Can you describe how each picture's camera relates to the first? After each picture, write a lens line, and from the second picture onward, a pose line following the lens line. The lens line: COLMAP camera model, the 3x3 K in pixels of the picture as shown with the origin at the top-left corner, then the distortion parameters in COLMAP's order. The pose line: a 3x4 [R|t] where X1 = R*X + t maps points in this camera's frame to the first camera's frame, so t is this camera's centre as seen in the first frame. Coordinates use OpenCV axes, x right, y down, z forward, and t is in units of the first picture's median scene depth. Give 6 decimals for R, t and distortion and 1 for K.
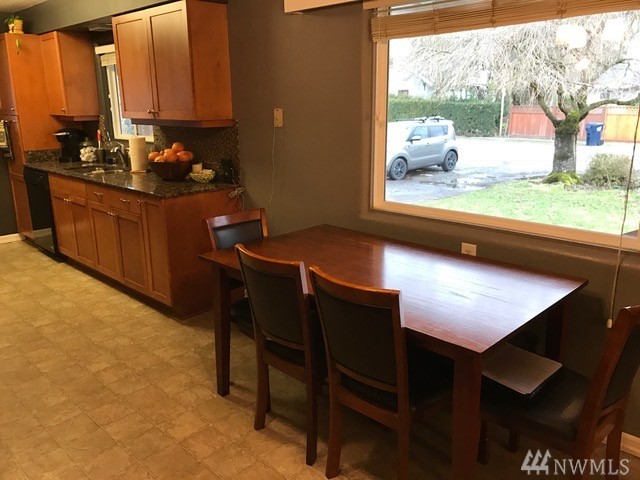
lens RADIAL K [[529.0, 0, 324.7], [0, 529.0, 234.0], [0, 0, 1]] dist [0.037155, -0.038801]
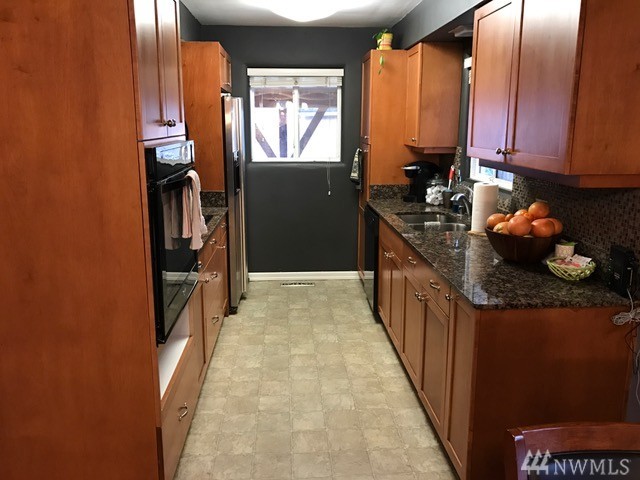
lens RADIAL K [[529.0, 0, 309.7], [0, 529.0, 233.8], [0, 0, 1]] dist [0.037155, -0.038801]
pose [[0.728652, 0.148735, -0.668539, -0.048799], [-0.171501, 0.984659, 0.032144, -0.094488], [0.663064, 0.091234, 0.742982, 0.322542]]
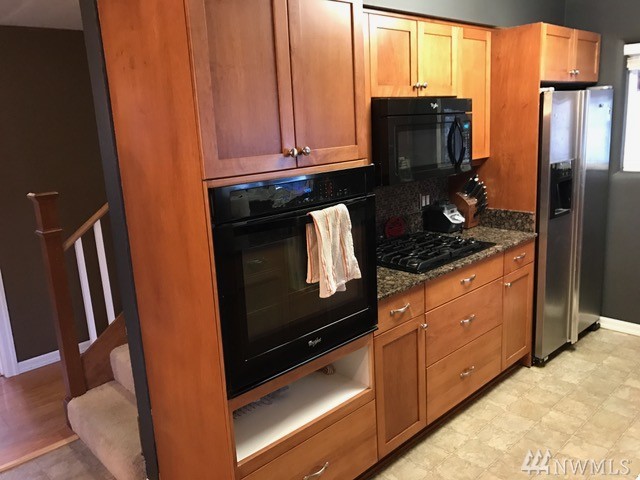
lens RADIAL K [[529.0, 0, 317.9], [0, 529.0, 235.8], [0, 0, 1]] dist [0.037155, -0.038801]
pose [[-0.042378, 0.221986, -0.974128, -0.054451], [-0.189948, 0.955431, 0.225989, -0.182139], [0.980879, 0.194610, 0.001676, 0.589952]]
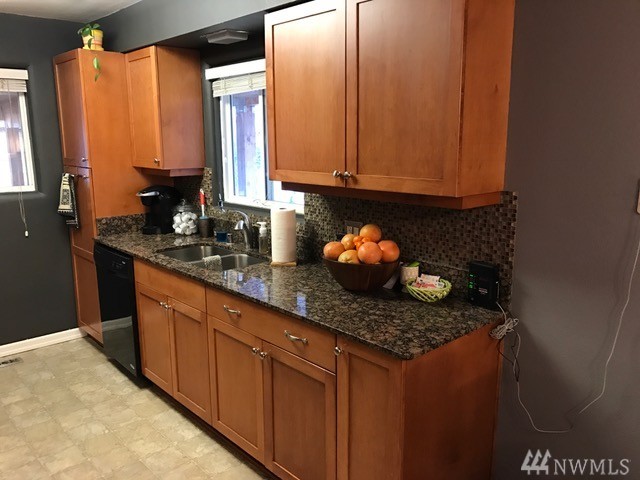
lens RADIAL K [[529.0, 0, 313.5], [0, 529.0, 239.3], [0, 0, 1]] dist [0.037155, -0.038801]
pose [[0.997655, 0.015988, -0.066553, -0.253952], [-0.019401, 0.998512, -0.050963, -0.106711], [0.065640, 0.052135, 0.996480, 0.359070]]
